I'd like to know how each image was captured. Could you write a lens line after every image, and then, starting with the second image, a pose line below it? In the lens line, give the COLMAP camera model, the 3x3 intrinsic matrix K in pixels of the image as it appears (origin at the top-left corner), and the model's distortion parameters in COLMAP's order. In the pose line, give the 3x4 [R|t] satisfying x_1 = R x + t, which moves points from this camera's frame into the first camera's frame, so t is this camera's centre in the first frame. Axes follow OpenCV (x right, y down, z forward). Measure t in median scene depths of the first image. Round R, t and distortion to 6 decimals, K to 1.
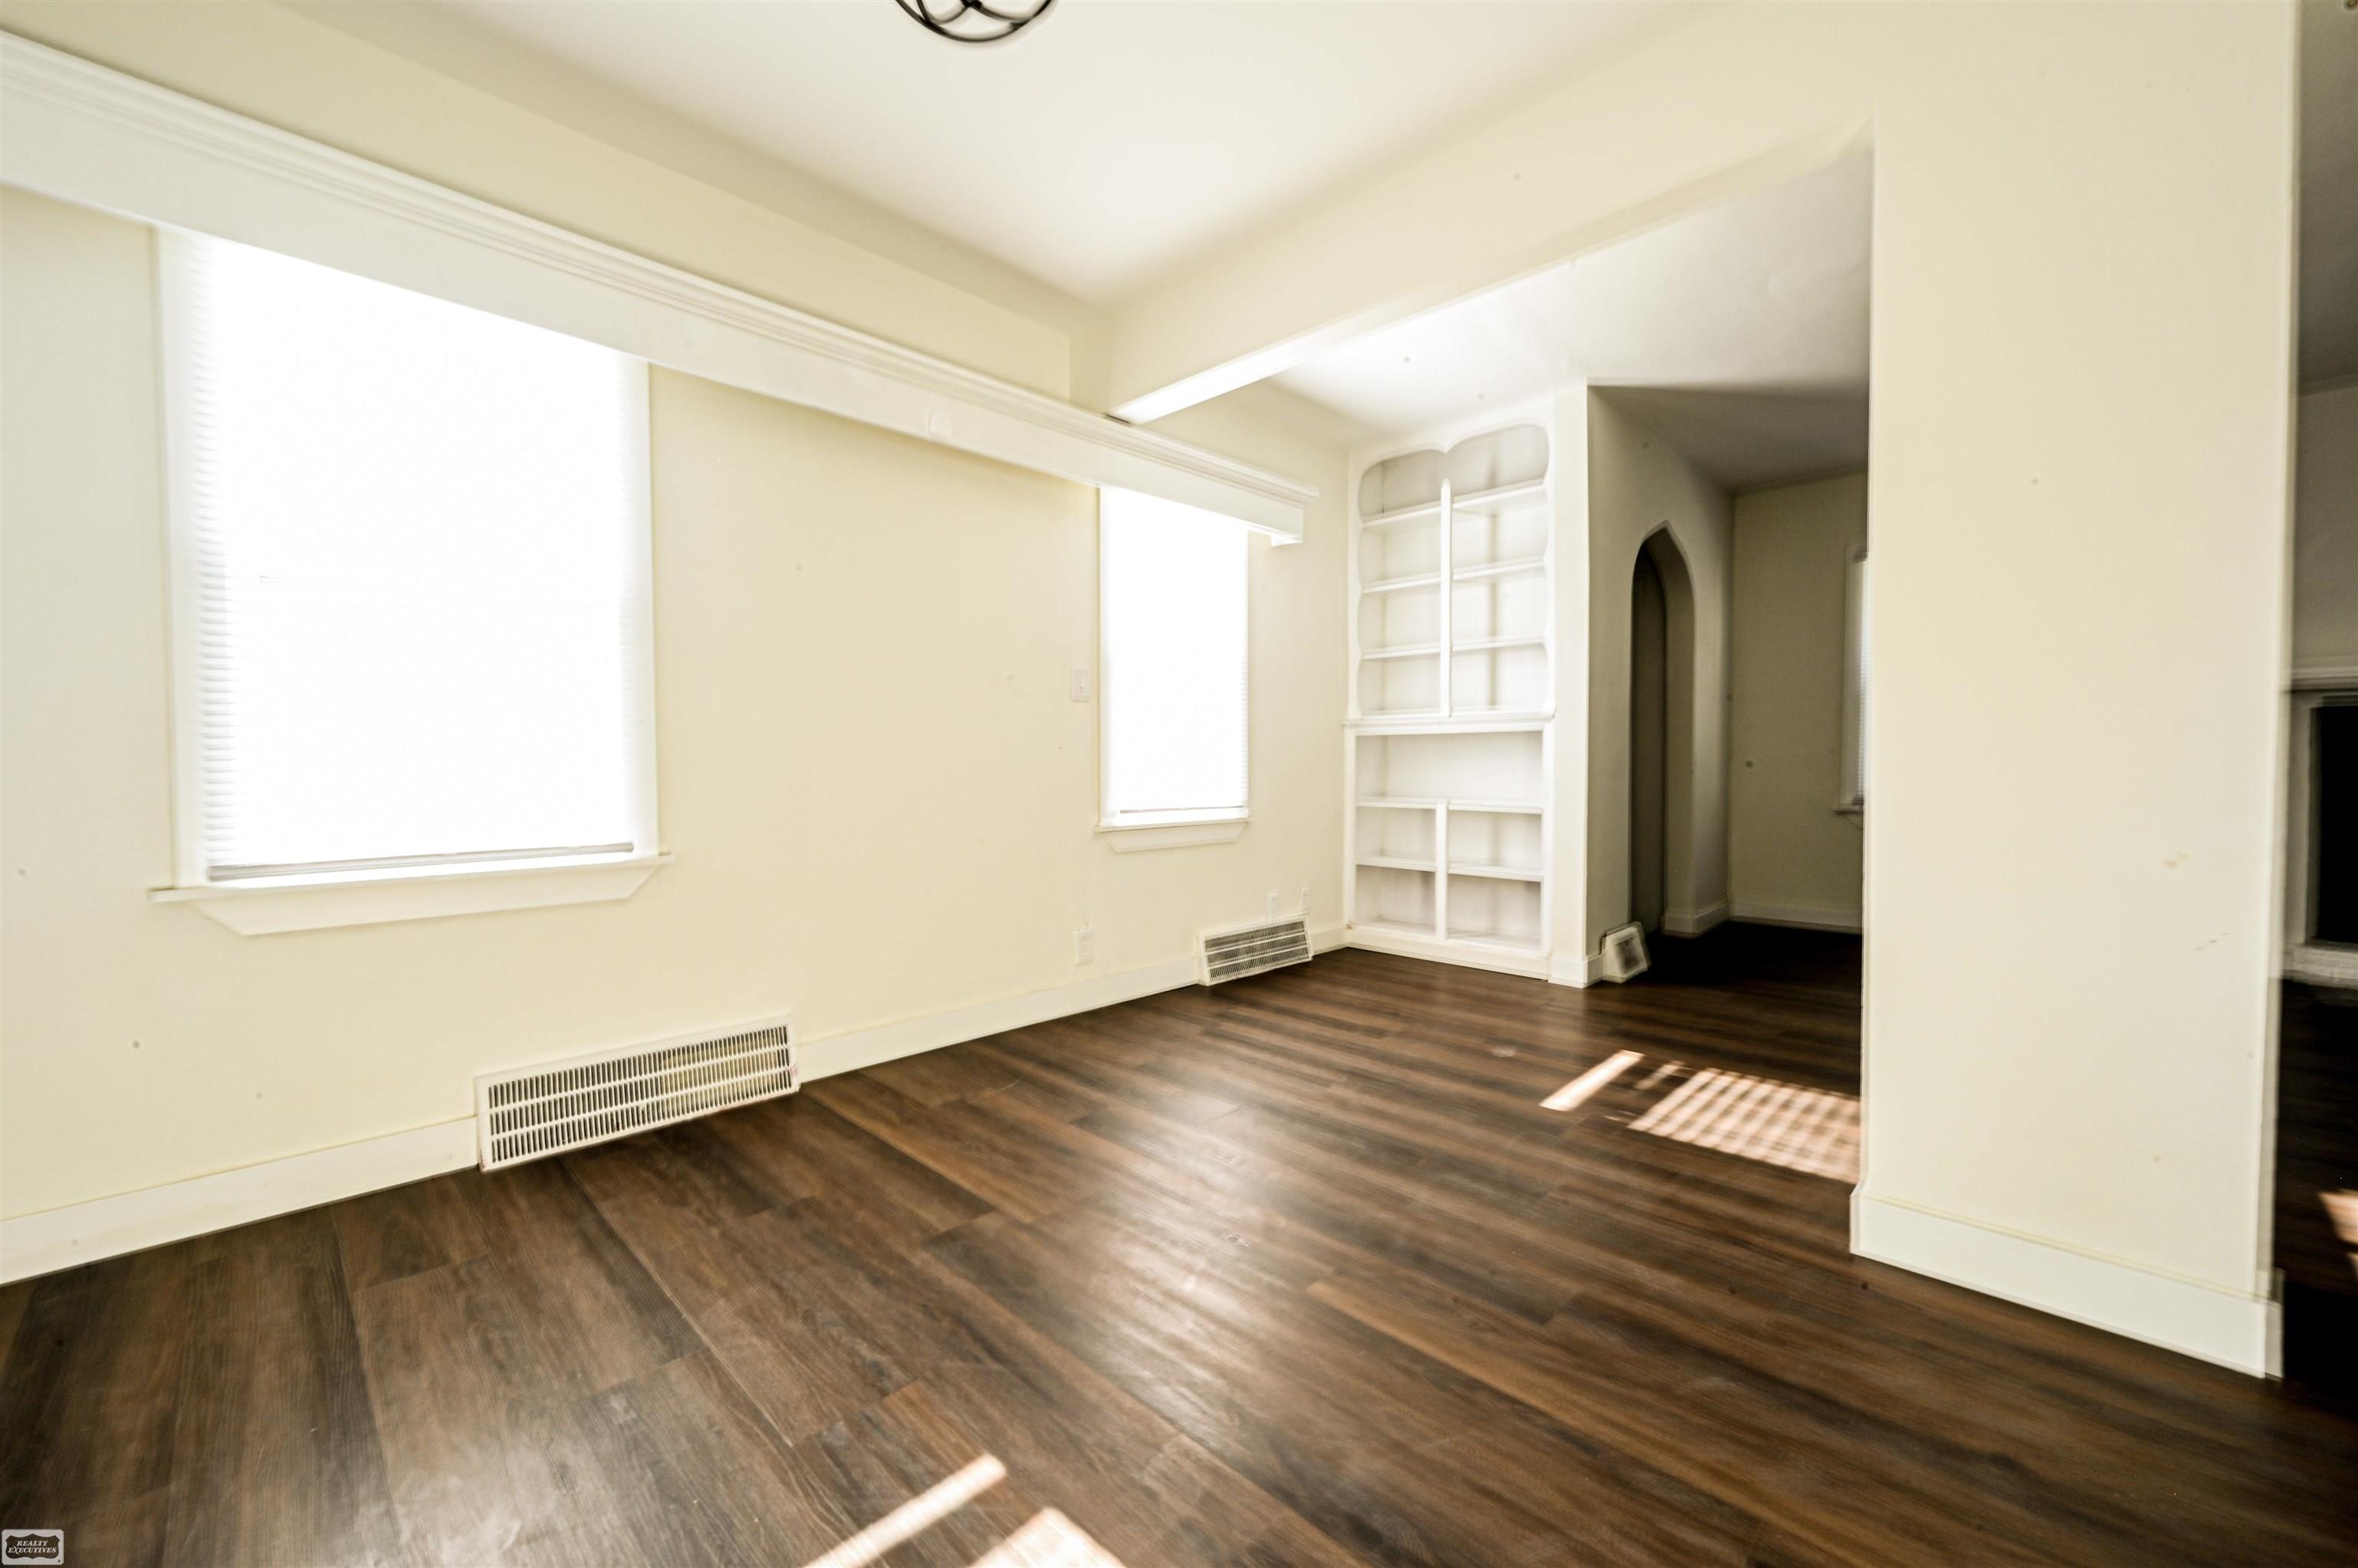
lens RADIAL K [[937.1, 0, 1202.9], [0, 937.1, 786.4], [0, 0, 1]] dist [-0.000773, -0.000044]
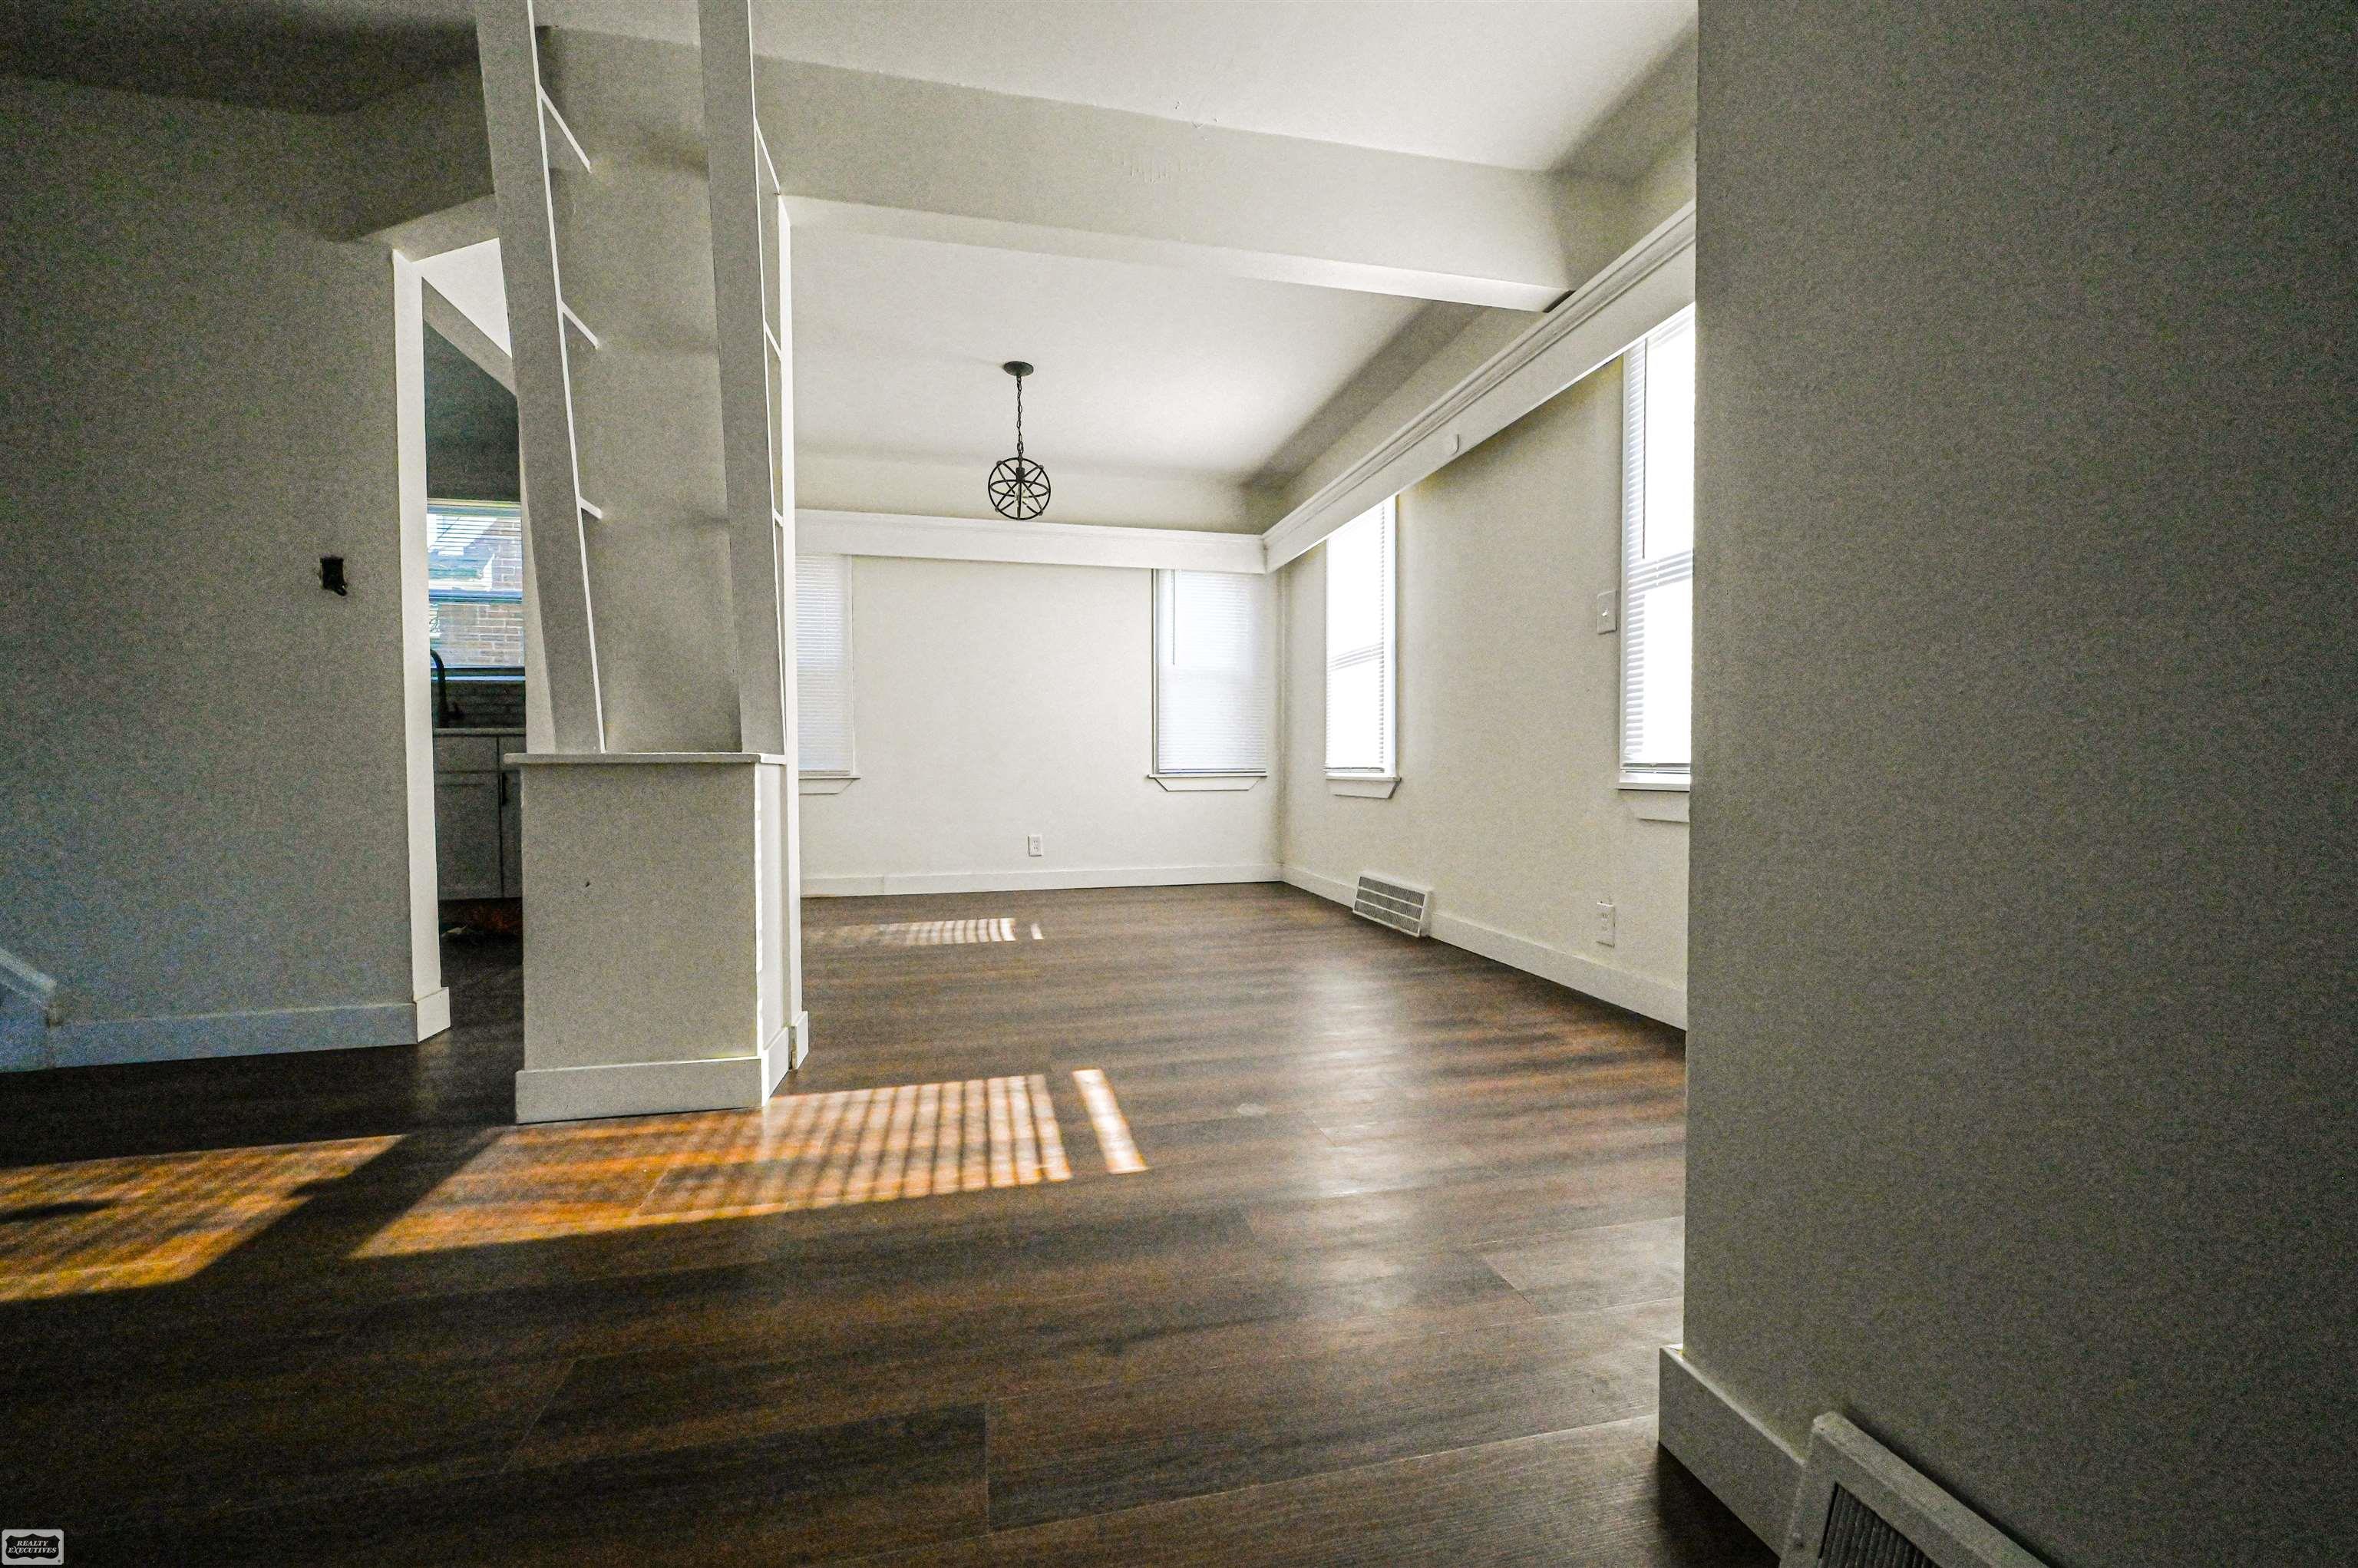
lens RADIAL K [[938.1, 0, 1173.4], [0, 938.1, 767.3], [0, 0, 1]] dist [-0.000679, 0.000033]
pose [[-0.557893, 0.008409, -0.829871, 1.211125], [-0.016932, 0.999625, 0.021512, 0.027762], [0.829740, 0.026053, -0.557541, 1.754294]]
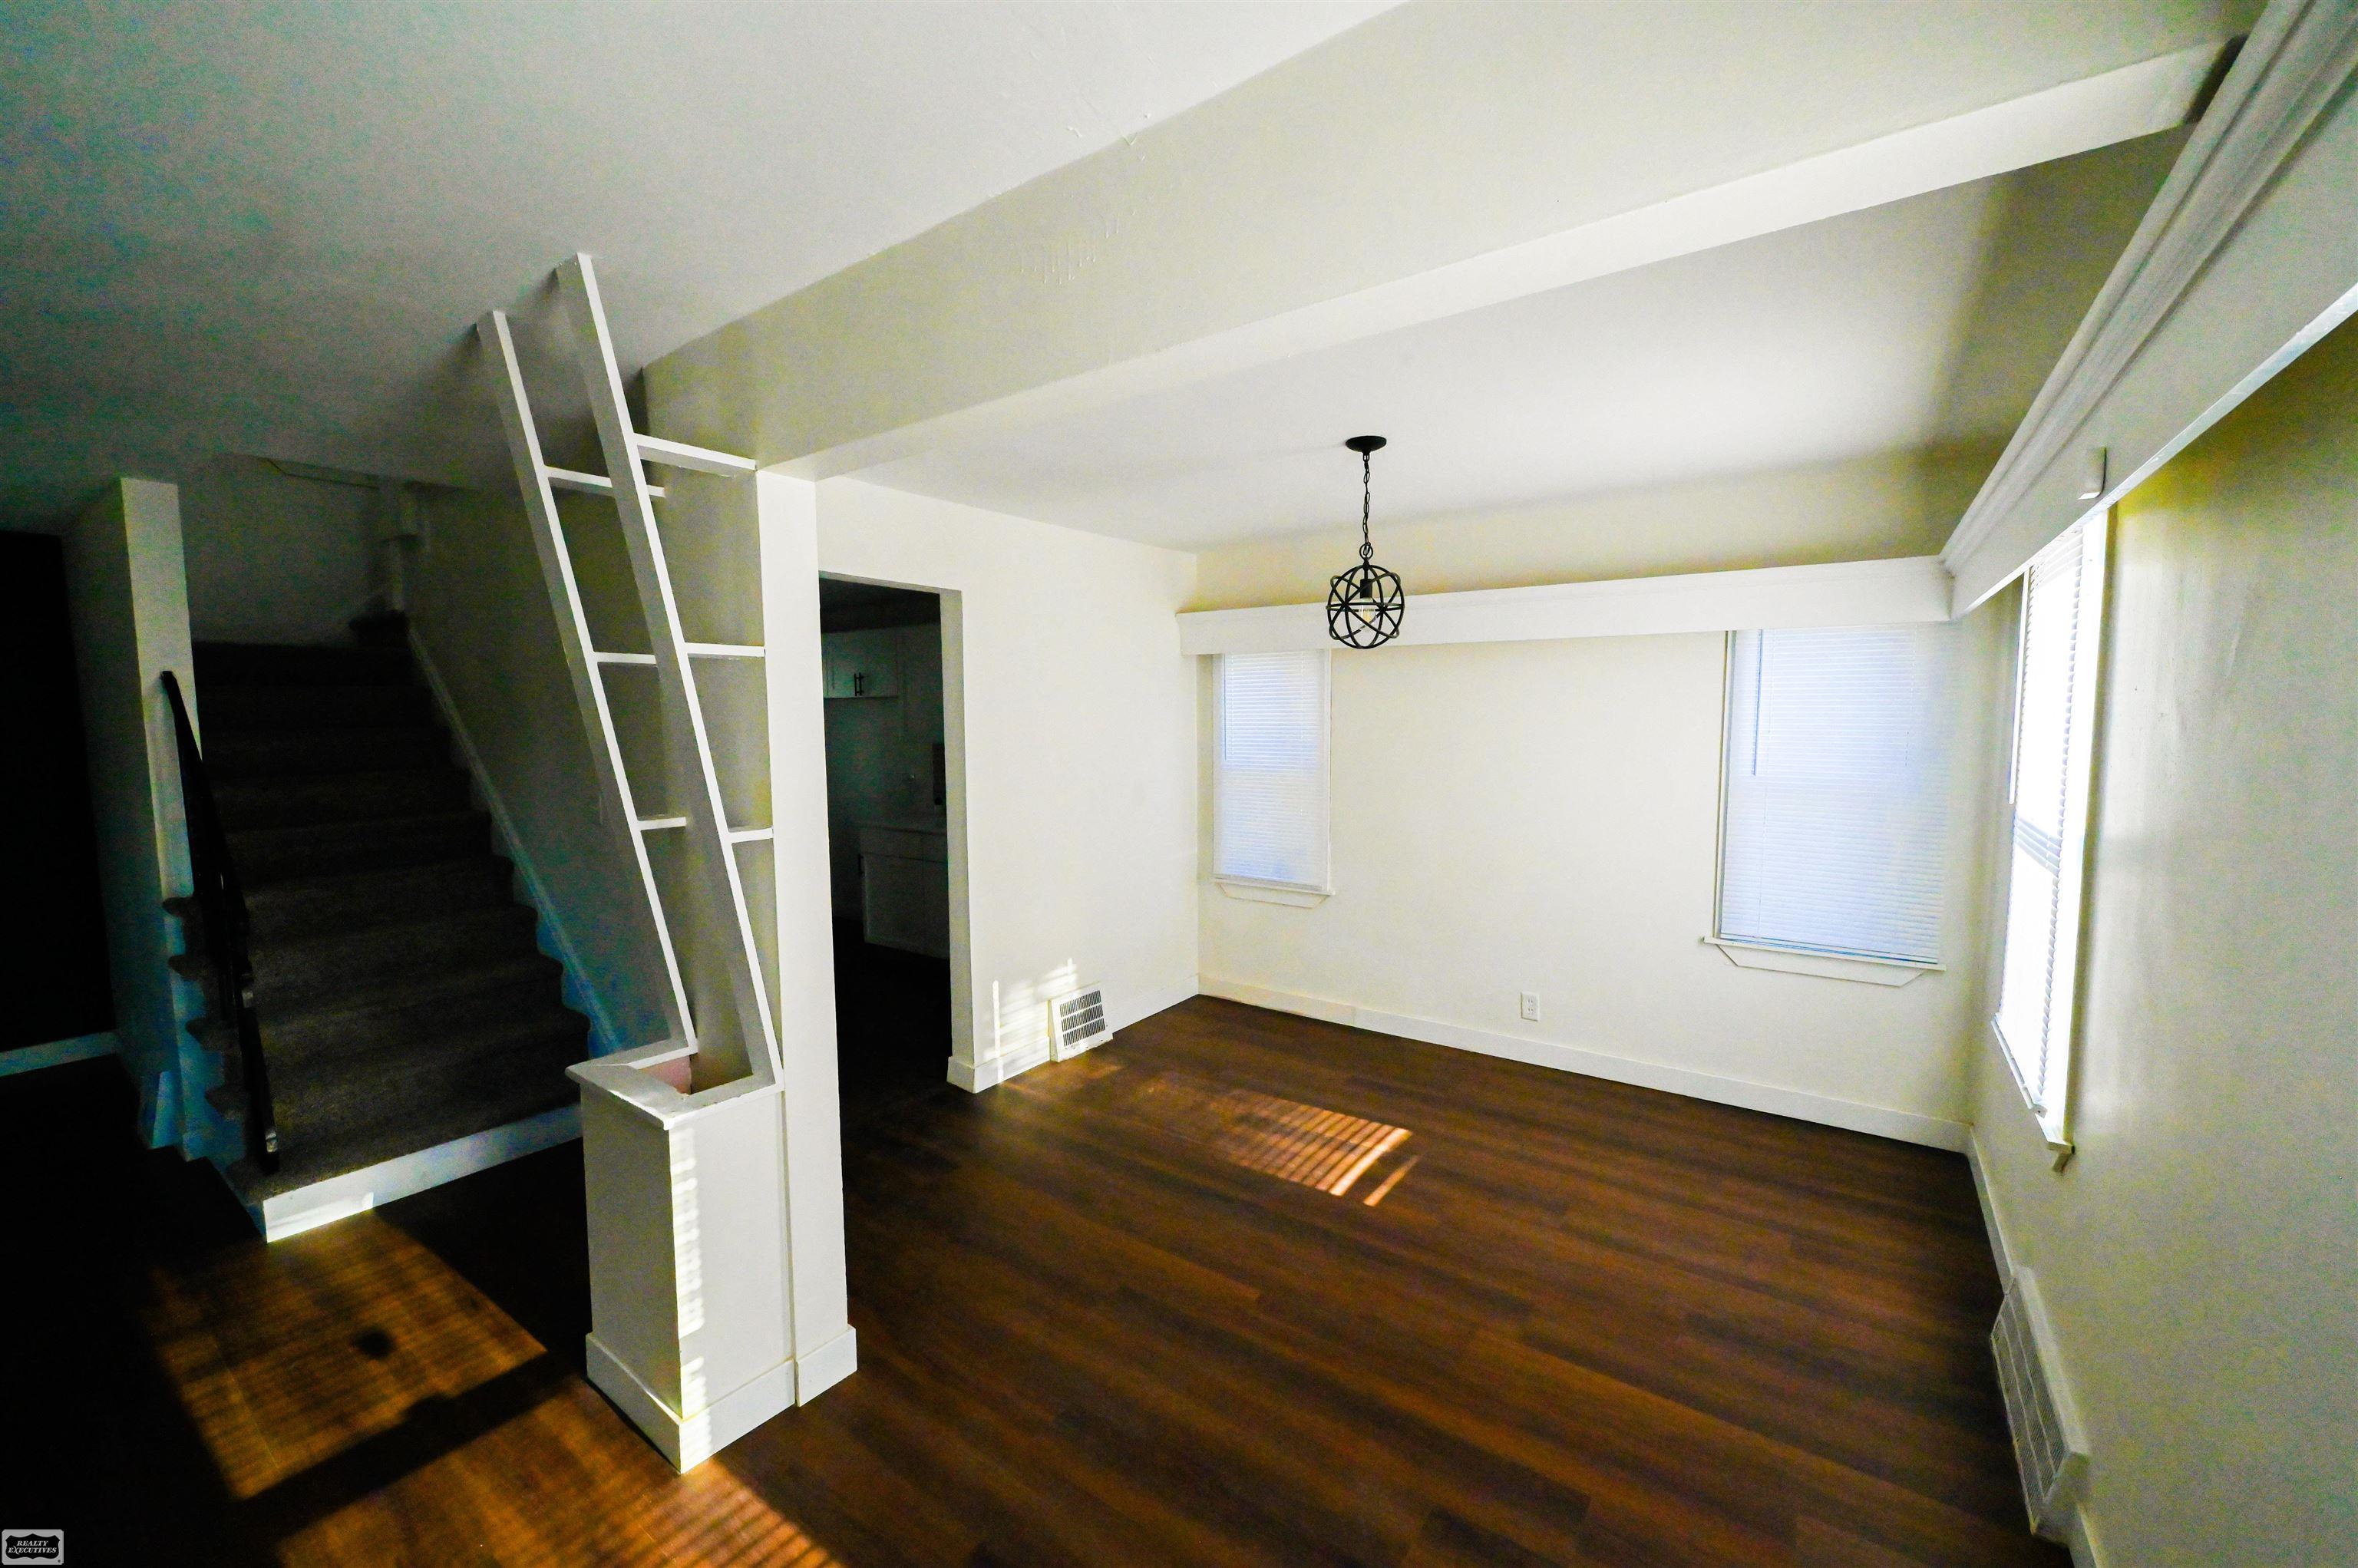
lens RADIAL K [[920.8, 0, 1181.9], [0, 920.8, 788.9], [0, 0, 1]] dist [-0.004120, -0.000123]
pose [[-0.990419, 0.020593, -0.136553, 0.318096], [0.005124, 0.993618, 0.112679, -0.356506], [0.138002, 0.110900, -0.984204, 1.771447]]
